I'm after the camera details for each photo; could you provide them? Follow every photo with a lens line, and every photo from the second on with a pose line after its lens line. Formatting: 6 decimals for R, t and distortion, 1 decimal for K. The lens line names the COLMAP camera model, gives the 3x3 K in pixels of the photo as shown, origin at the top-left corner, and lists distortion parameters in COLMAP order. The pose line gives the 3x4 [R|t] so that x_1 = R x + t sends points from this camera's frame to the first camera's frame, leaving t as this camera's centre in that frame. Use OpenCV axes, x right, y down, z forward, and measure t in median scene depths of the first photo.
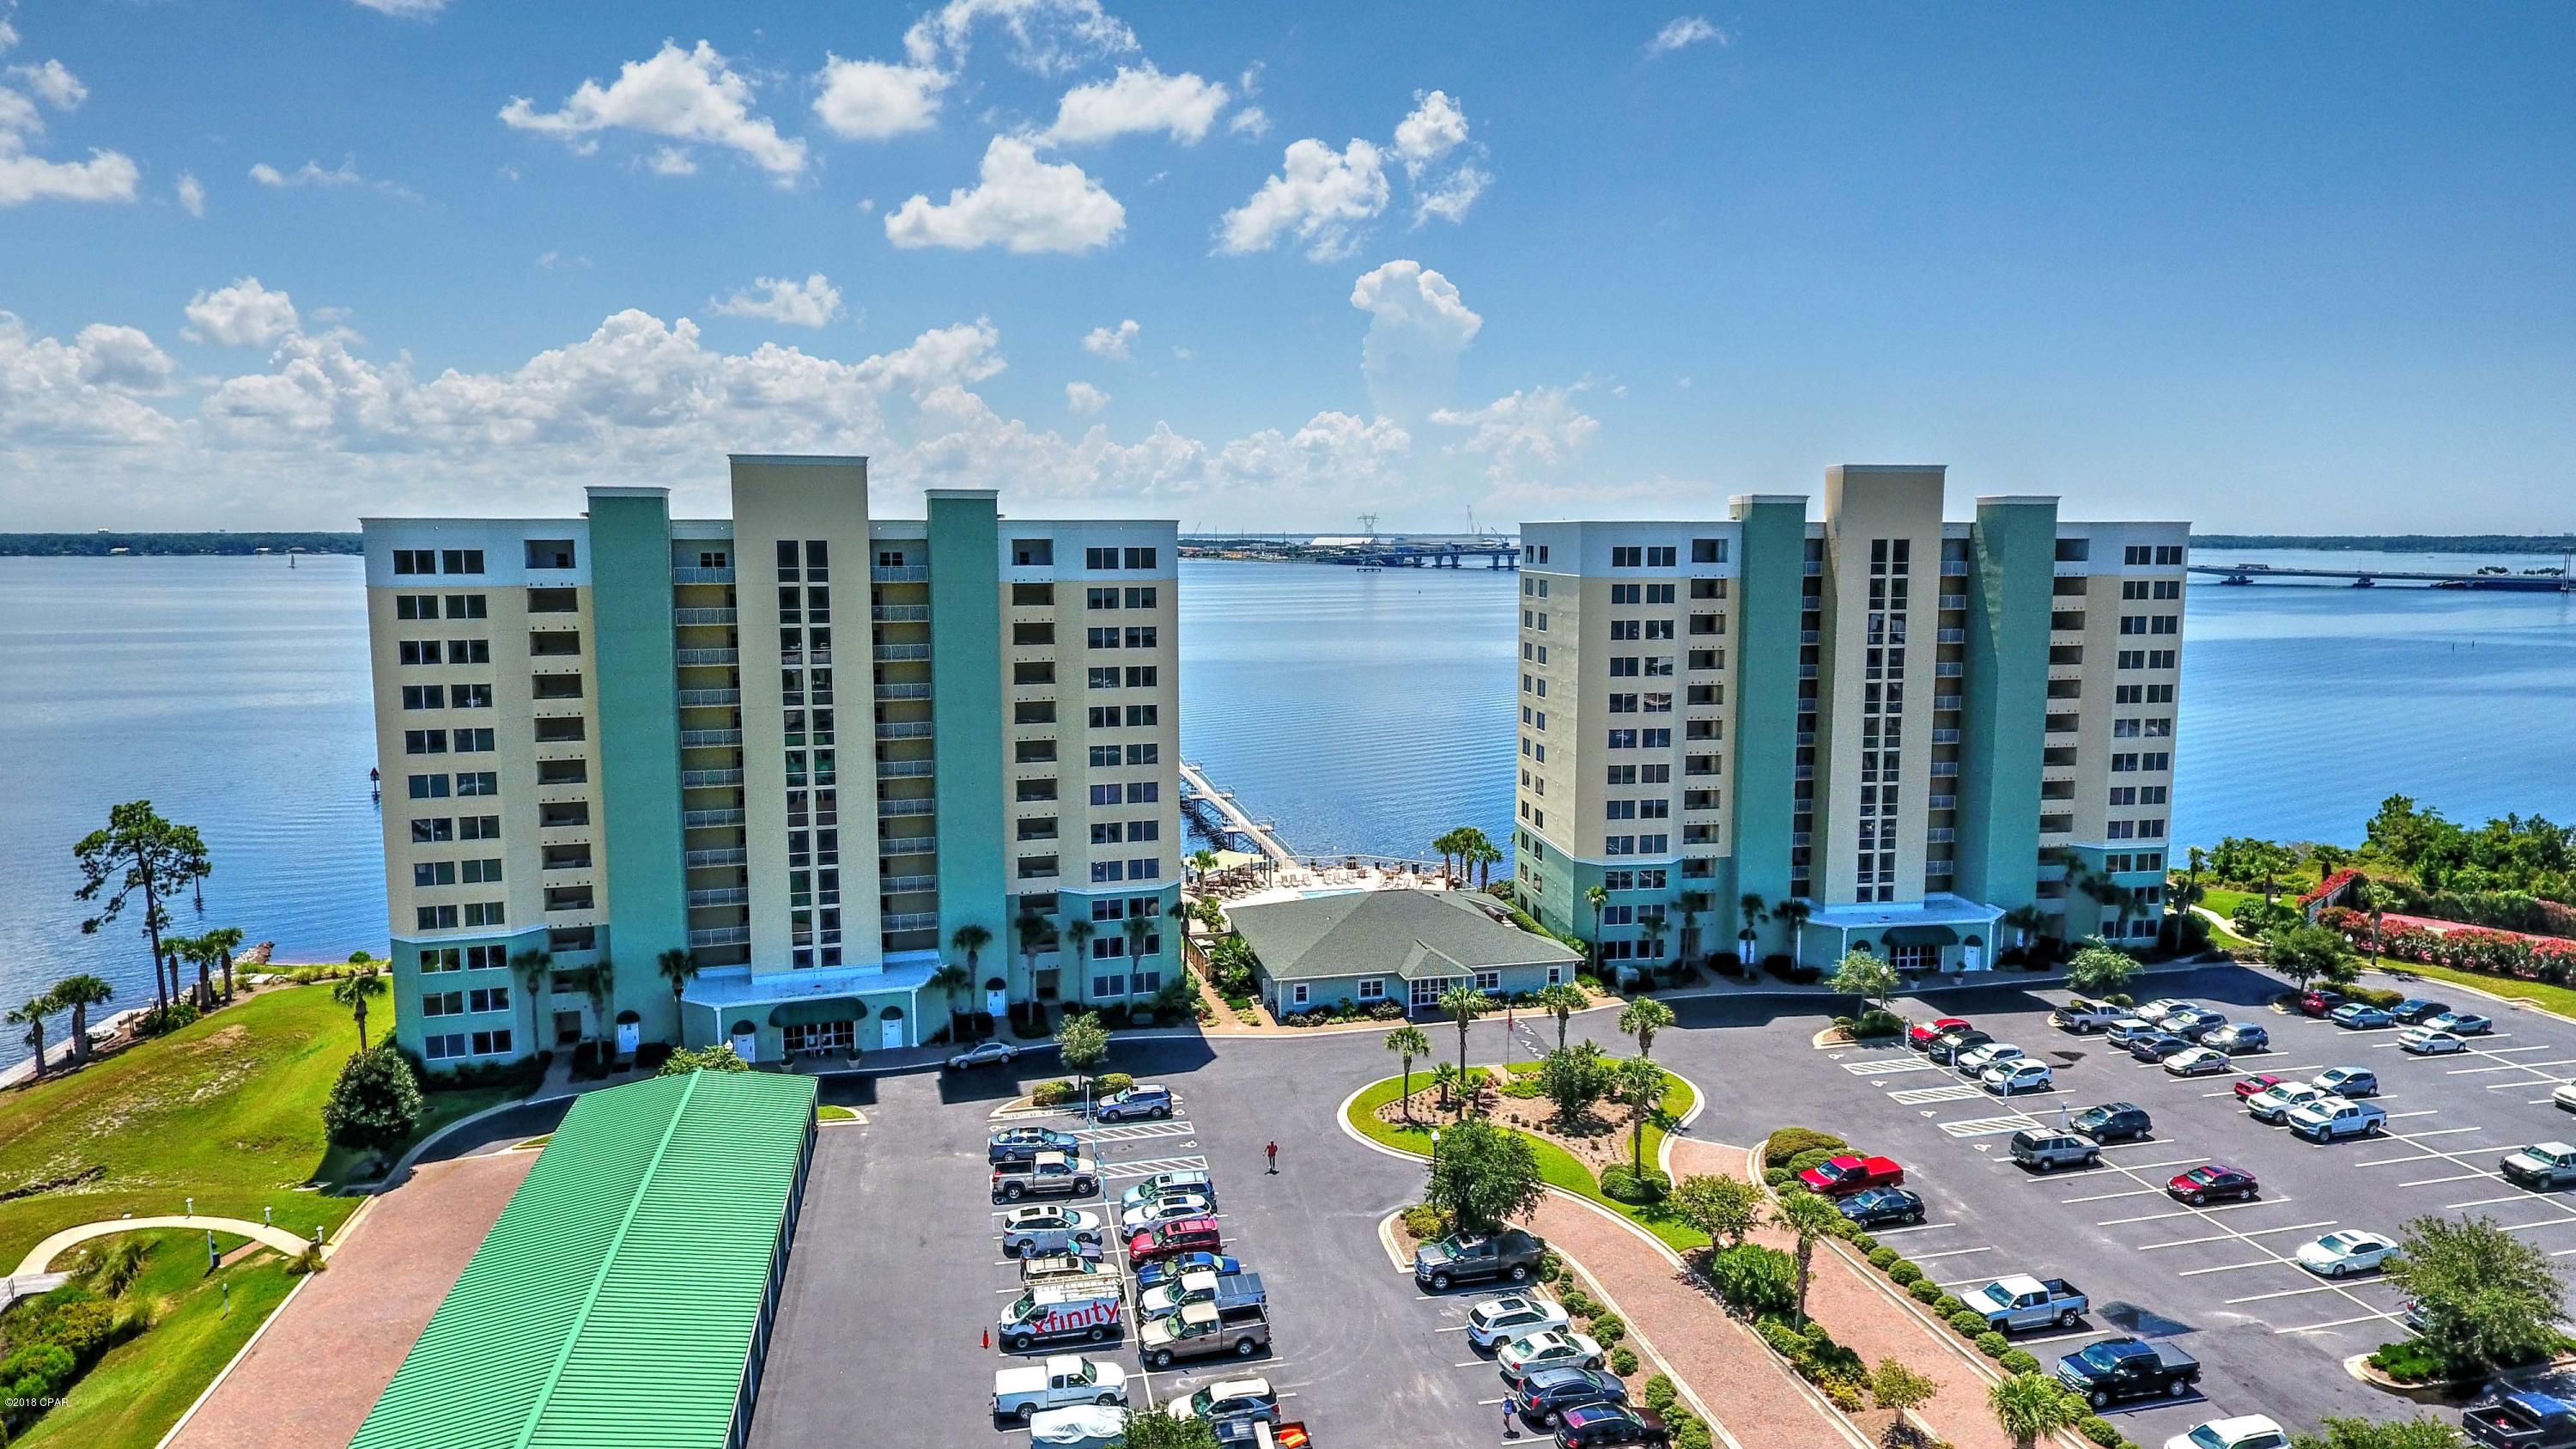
lens RADIAL K [[1511.3, 0, 1307.8], [0, 1511.3, 700.6], [0, 0, 1]] dist [-0.005060, 0.000609]
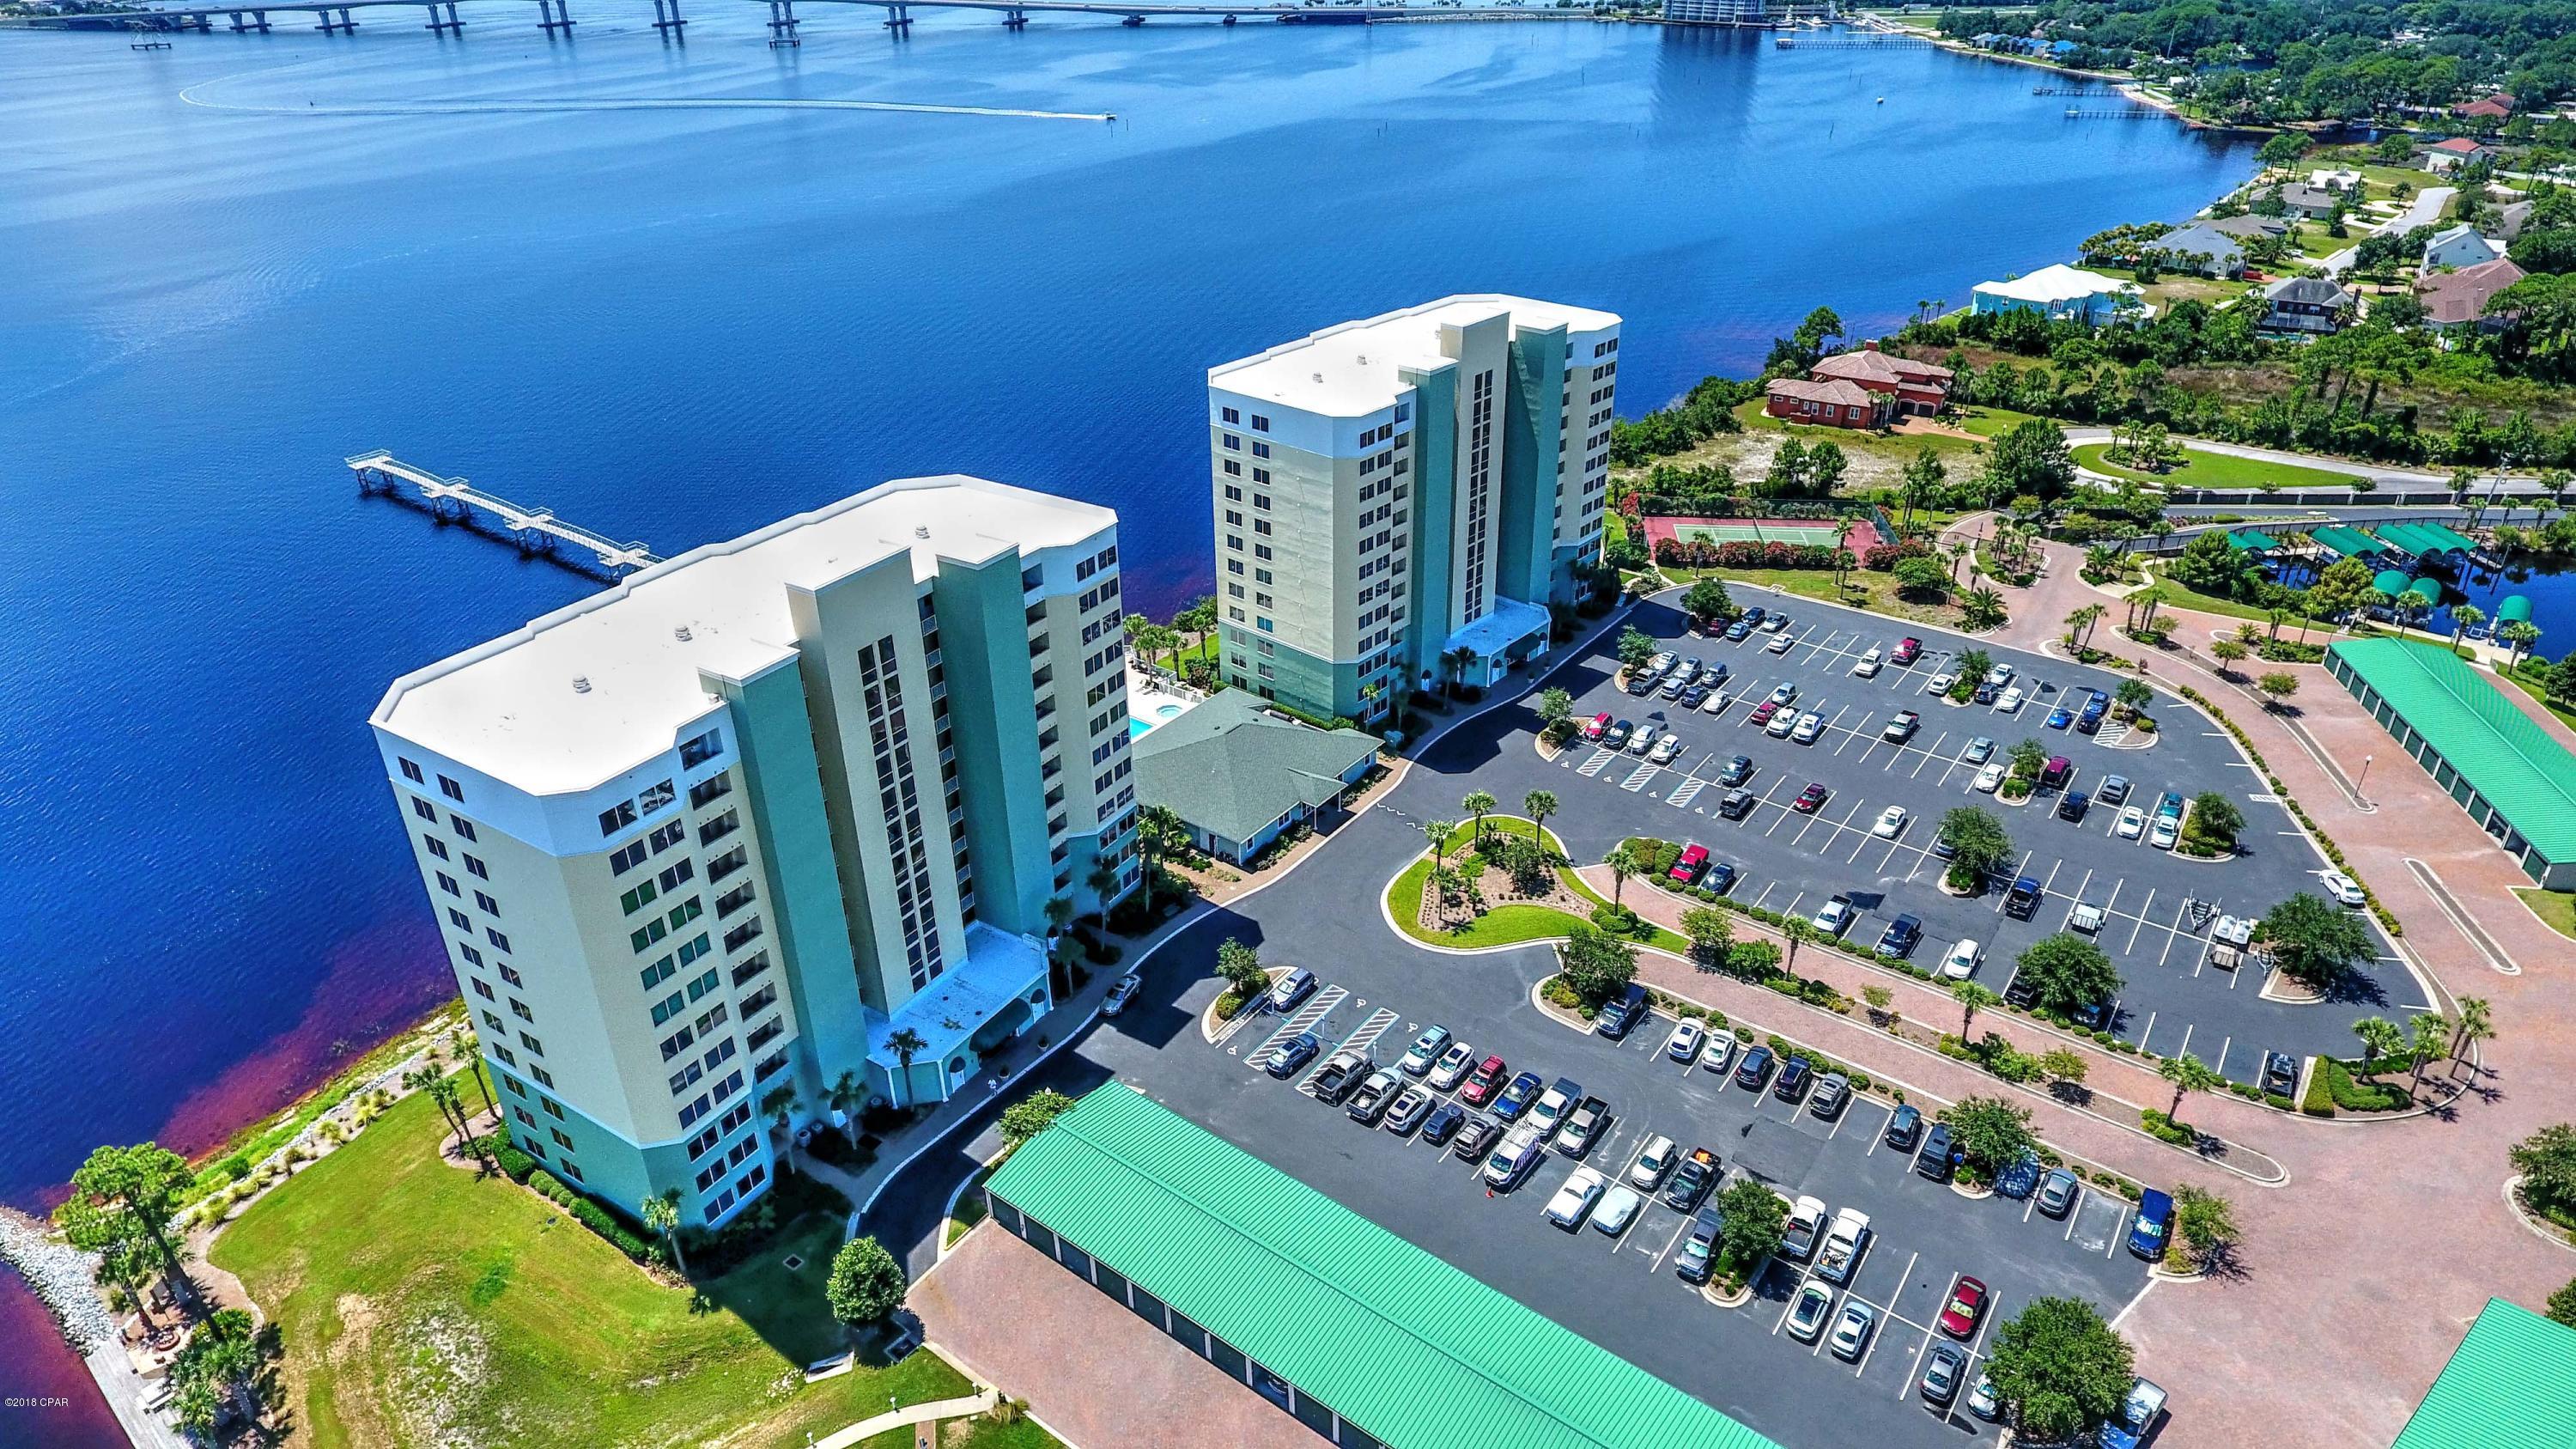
lens RADIAL K [[1511.3, 0, 1307.8], [0, 1511.3, 700.6], [0, 0, 1]] dist [-0.005060, 0.000609]
pose [[0.759214, -0.309251, 0.572676, -0.697848], [0.080514, 0.917770, 0.388865, -0.435907], [-0.645842, -0.249123, 0.721683, 0.058288]]
